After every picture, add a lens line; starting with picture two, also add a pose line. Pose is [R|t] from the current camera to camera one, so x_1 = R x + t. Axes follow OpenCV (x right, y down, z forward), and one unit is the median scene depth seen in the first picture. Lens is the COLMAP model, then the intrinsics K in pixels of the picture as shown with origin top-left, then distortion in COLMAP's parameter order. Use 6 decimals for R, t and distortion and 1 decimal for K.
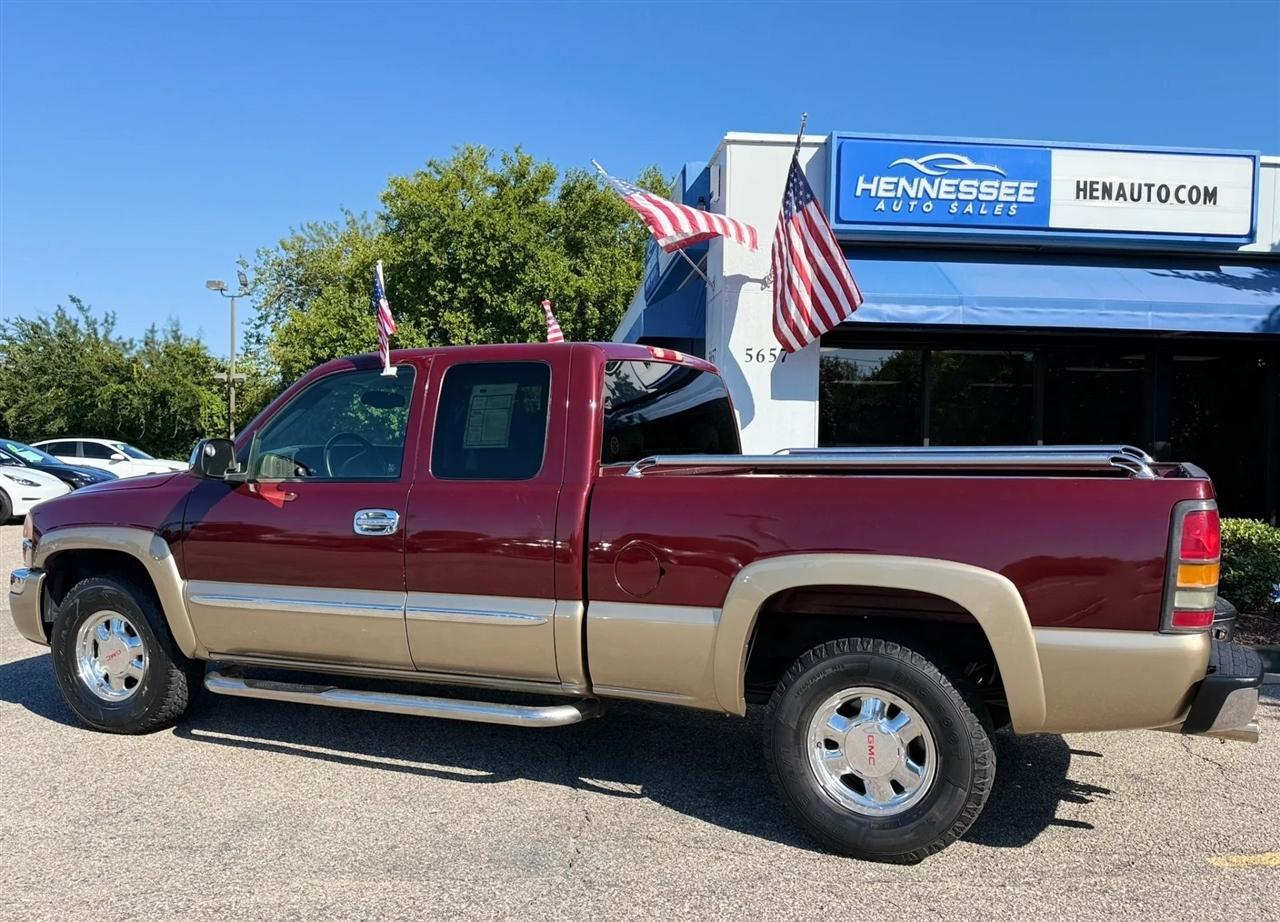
lens RADIAL K [[1077.8, 0, 660.3], [0, 1077.8, 494.7], [0, 0, 1]] dist [0.147066, -0.293156]
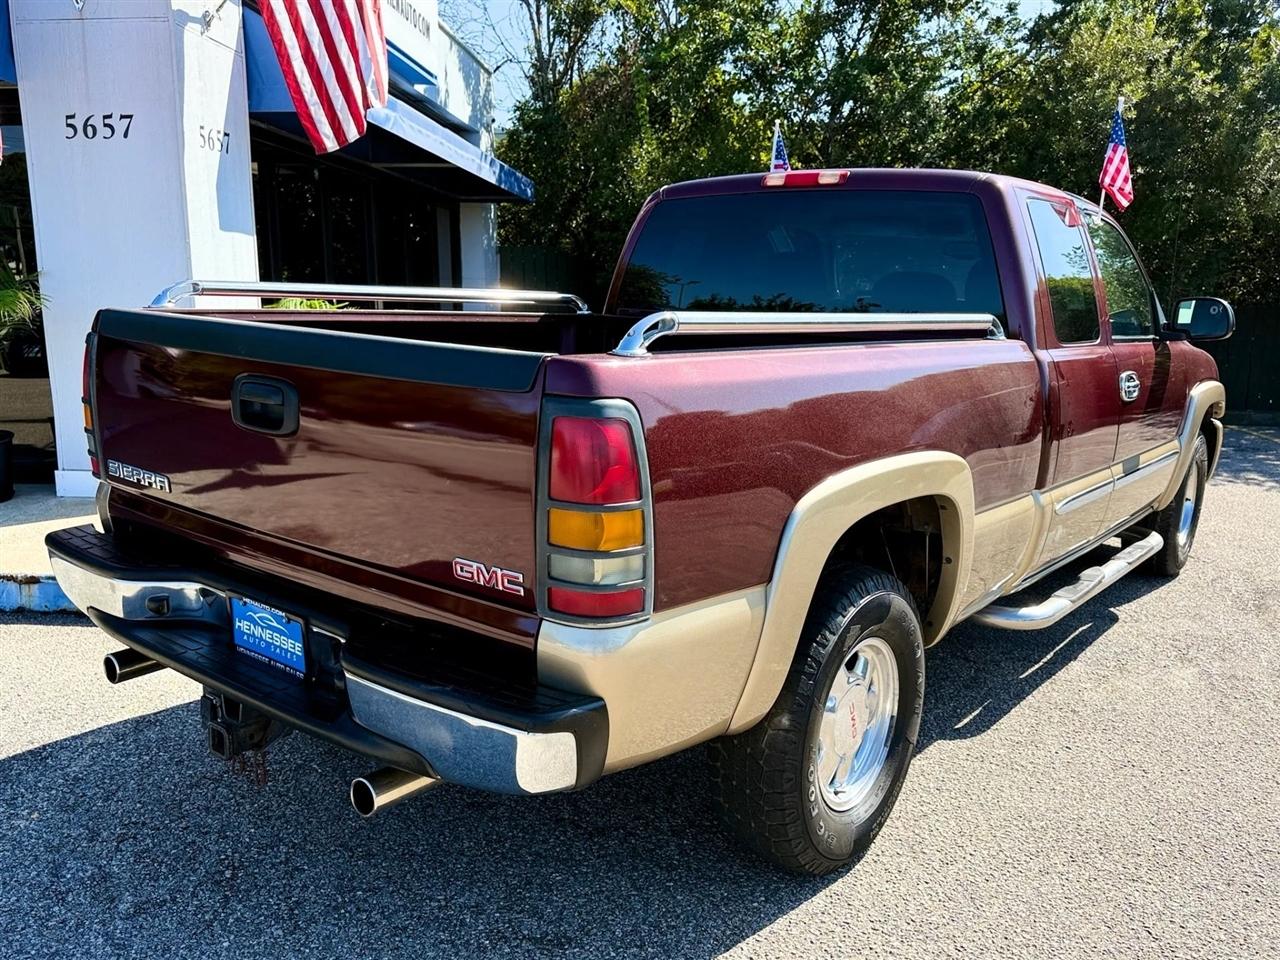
lens RADIAL K [[1073.3, 0, 645.9], [0, 1073.3, 478.2], [0, 0, 1]] dist [0.055522, -0.078762]
pose [[0.172193, -0.184966, 0.967542, -0.527565], [0.029192, 0.982740, 0.182676, -0.041177], [-0.984631, -0.003211, 0.174620, 0.636546]]
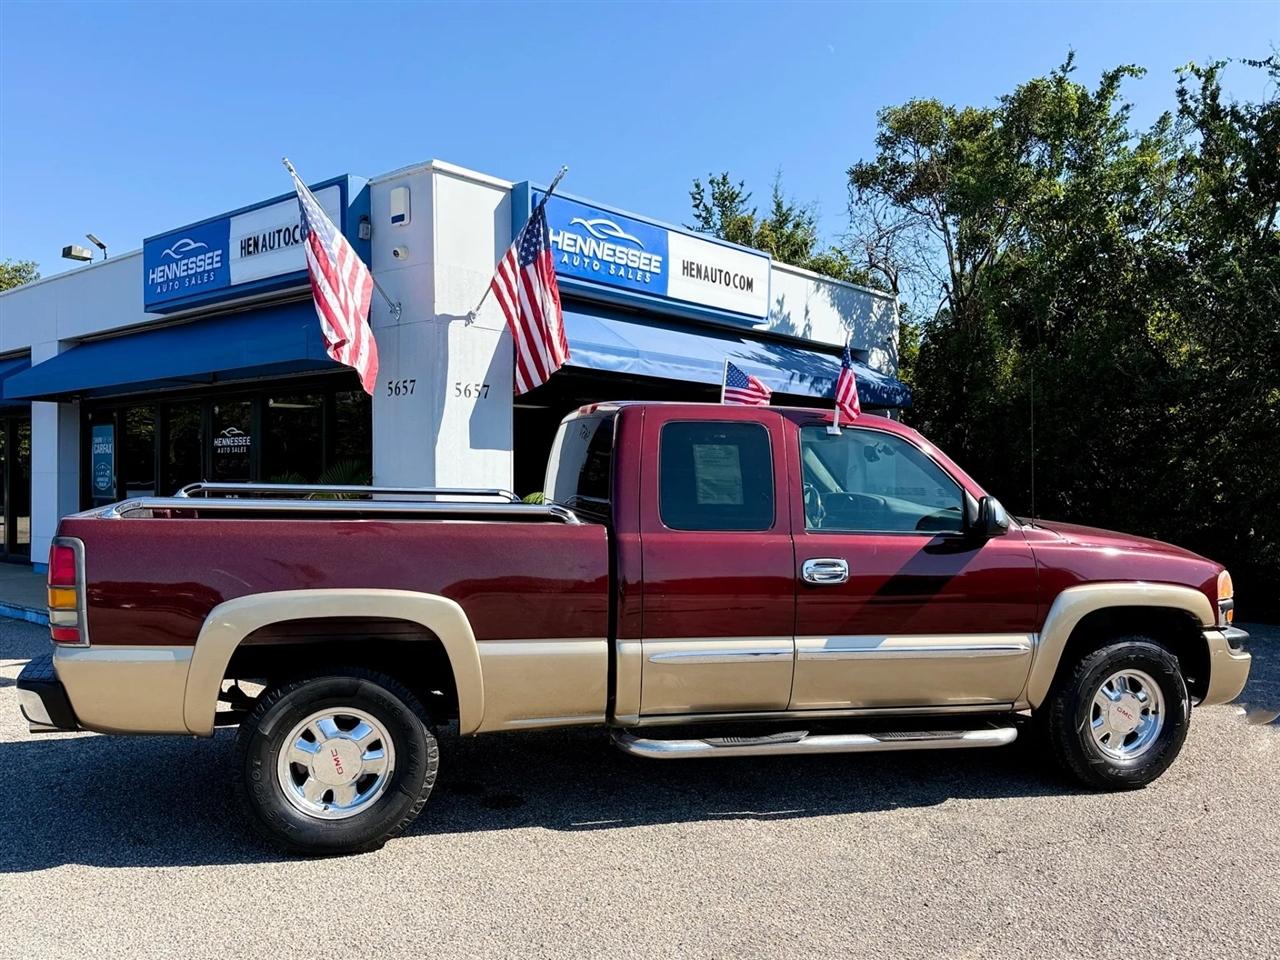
lens RADIAL K [[1048.0, 0, 643.8], [0, 1048.0, 485.8], [0, 0, 1]] dist [0.148531, -0.282137]
pose [[0.727764, -0.015635, 0.685650, -0.454500], [0.029824, 0.999516, -0.008864, -0.028791], [-0.685179, 0.026900, 0.727878, 0.192582]]
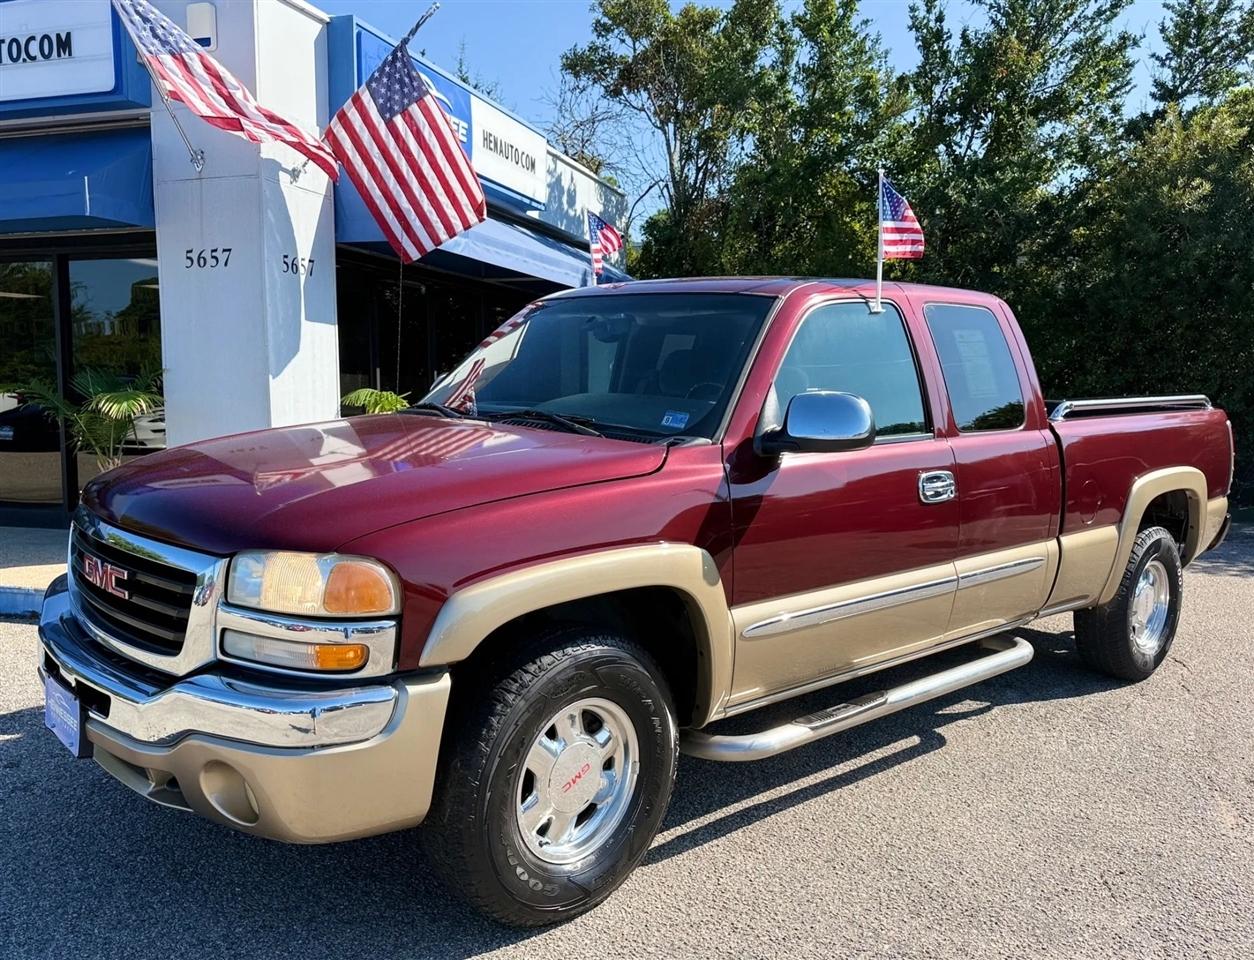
lens RADIAL K [[1061.5, 0, 629.1], [0, 1061.5, 487.0], [0, 0, 1]] dist [0.149353, -0.289984]
pose [[0.397298, -0.099099, 0.912323, -0.572019], [0.031136, 0.995036, 0.094524, -0.031456], [-0.917161, -0.009148, 0.398412, 0.444202]]
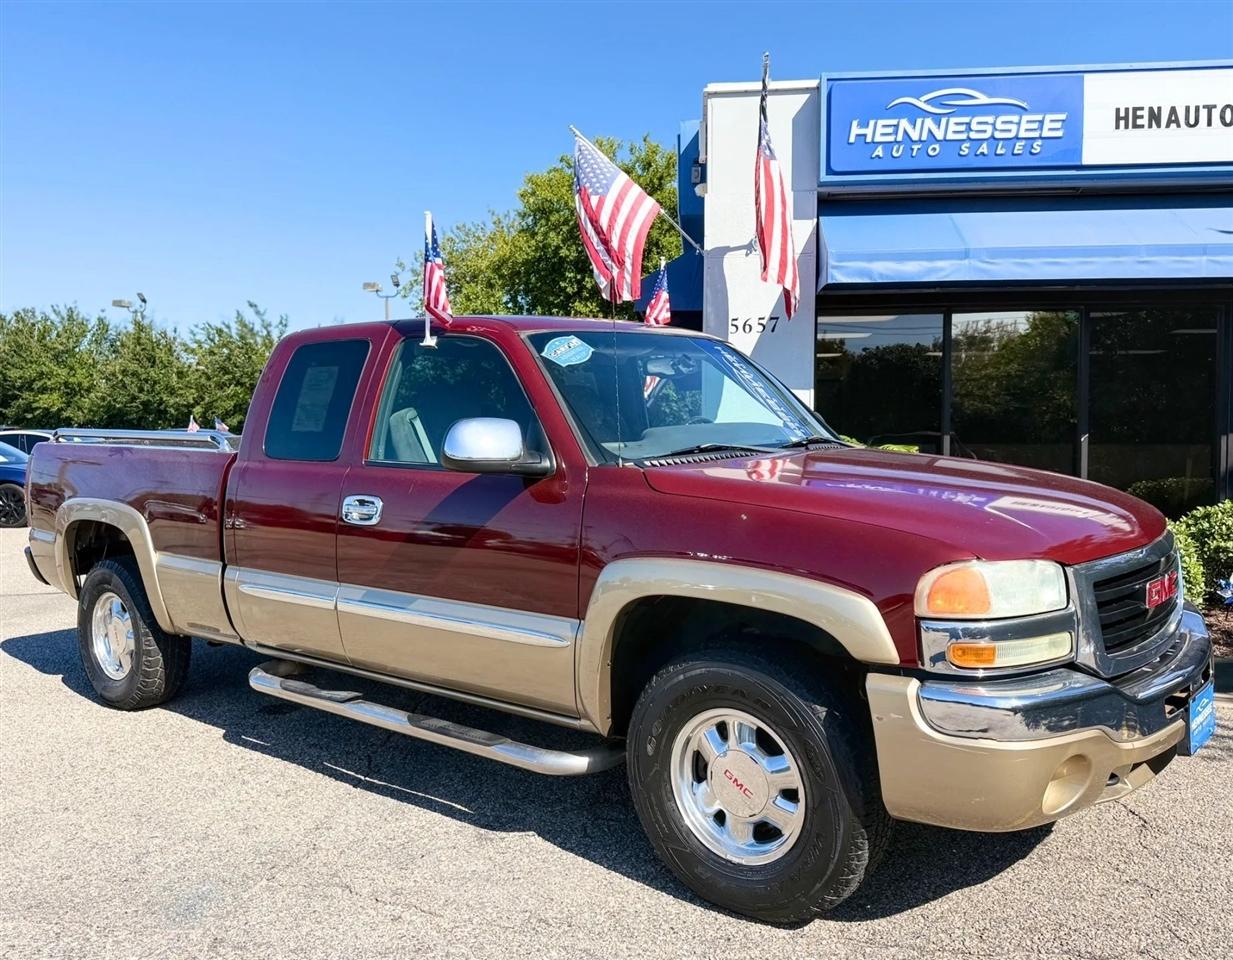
lens RADIAL K [[1054.1, 0, 614.0], [0, 1054.1, 486.5], [0, 0, 1]] dist [0.074598, -0.106182]
pose [[0.979849, -0.008204, -0.199570, 0.160094], [0.009918, 0.999922, 0.007591, -0.000382], [0.199492, -0.009418, 0.979854, 0.101513]]
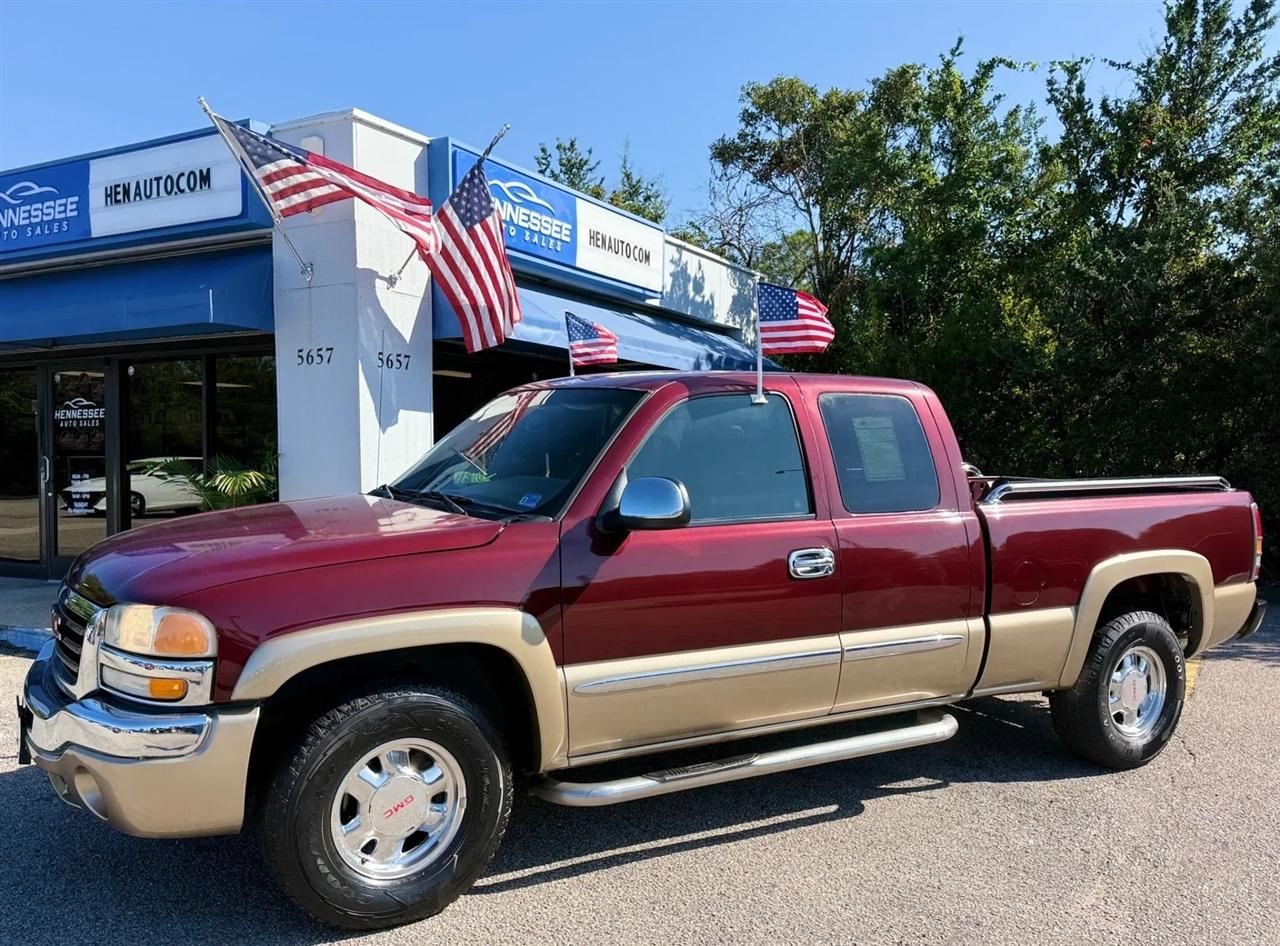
lens RADIAL K [[1083.1, 0, 636.4], [0, 1083.1, 506.1], [0, 0, 1]] dist [0.137853, -0.237529]
pose [[0.576811, -0.046920, 0.815529, -0.554223], [0.033479, 0.998868, 0.033789, -0.030072], [-0.816191, 0.007813, 0.577729, 0.294286]]
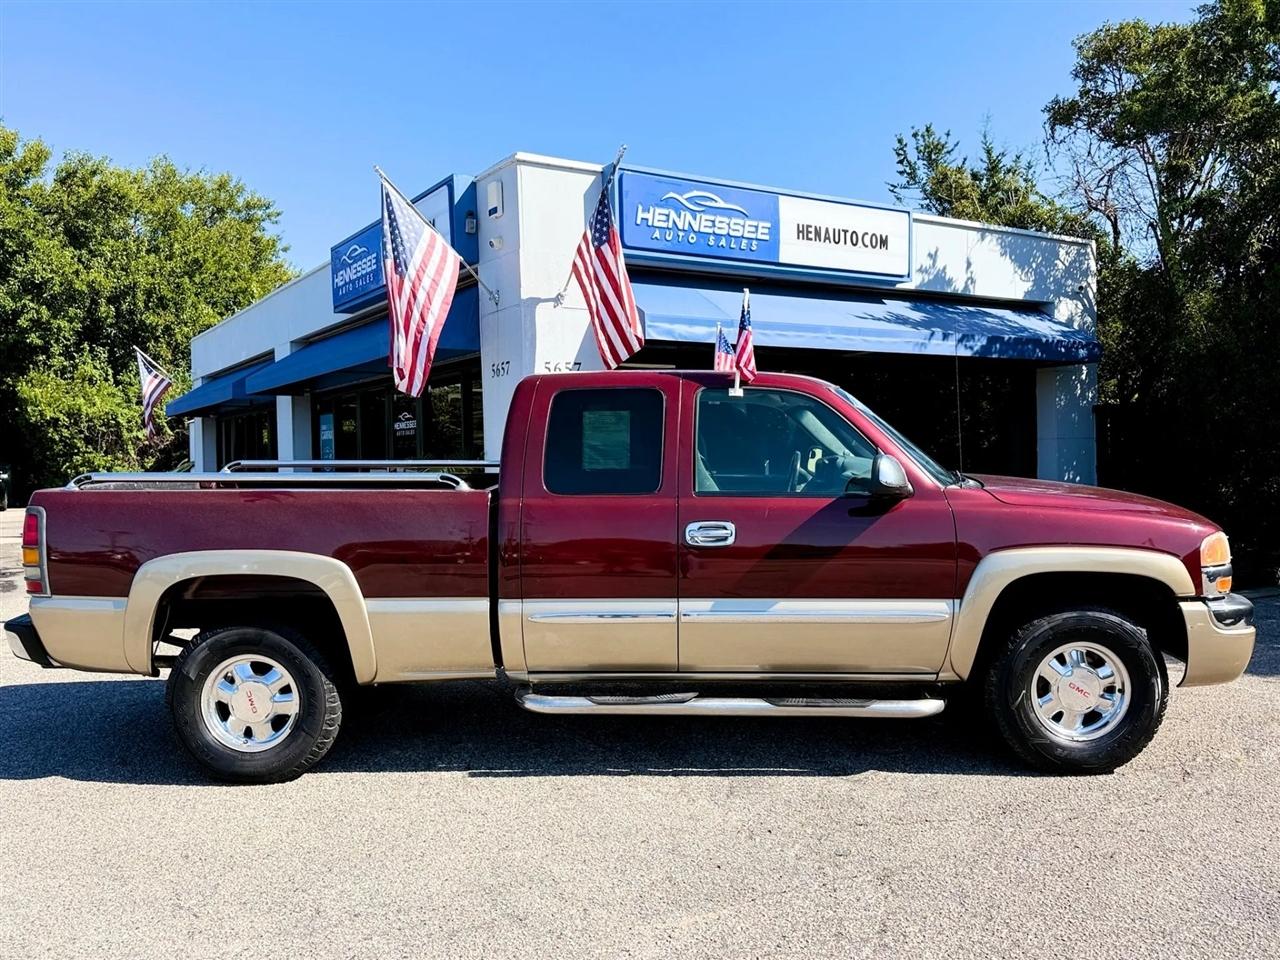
lens RADIAL K [[1052.9, 0, 644.9], [0, 1052.9, 471.4], [0, 0, 1]] dist [0.134658, -0.251514]
pose [[0.892787, -0.039091, 0.448780, -0.293026], [0.049250, 0.998726, -0.010982, -0.015185], [-0.447779, 0.031907, 0.893575, 0.059545]]
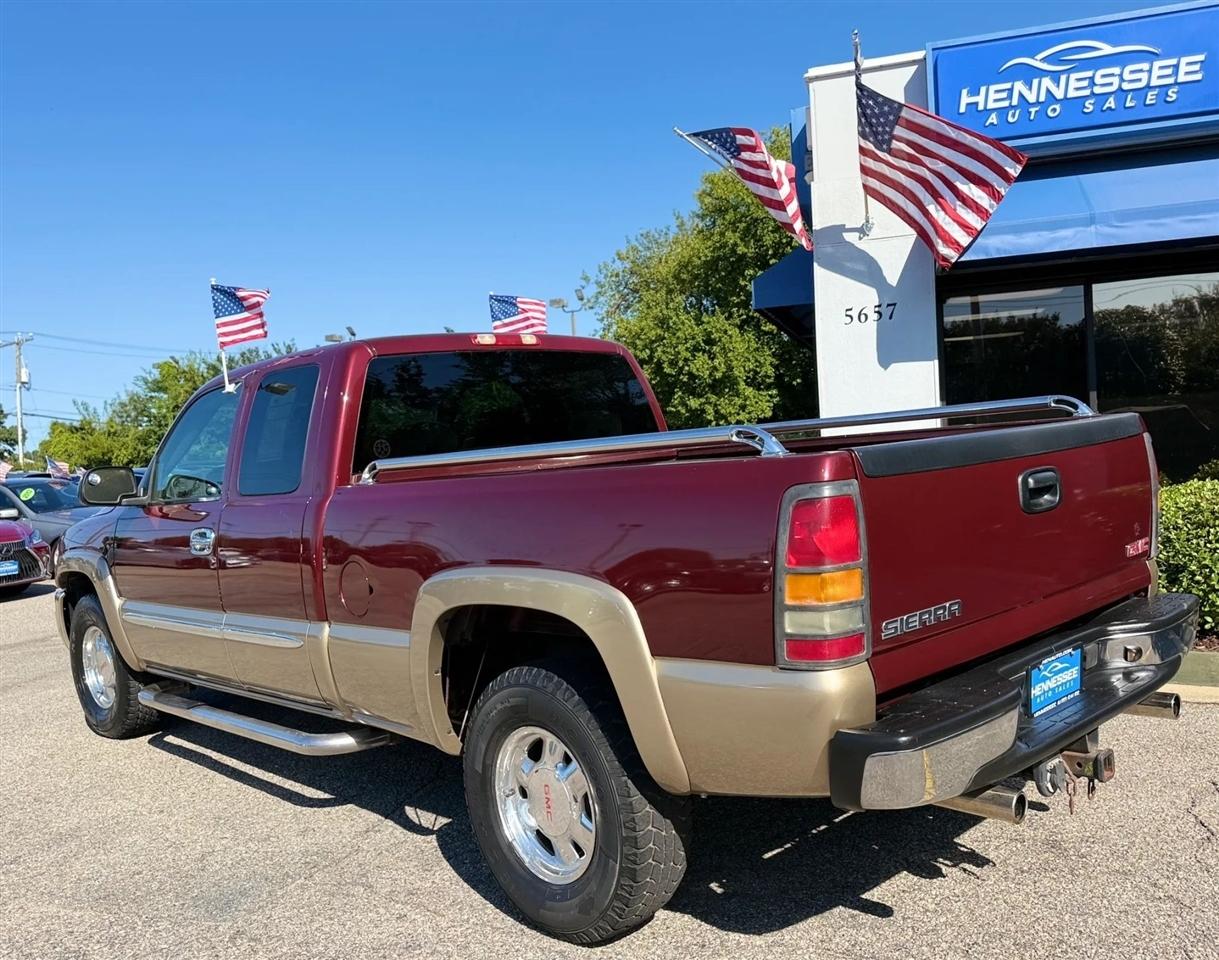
lens RADIAL K [[1072.5, 0, 615.5], [0, 1072.5, 492.6], [0, 0, 1]] dist [0.076959, -0.106598]
pose [[0.921622, -0.055378, -0.384118, 0.237462], [0.060756, 0.998151, 0.001870, 0.000868], [0.383304, -0.025060, 0.923282, 0.114461]]
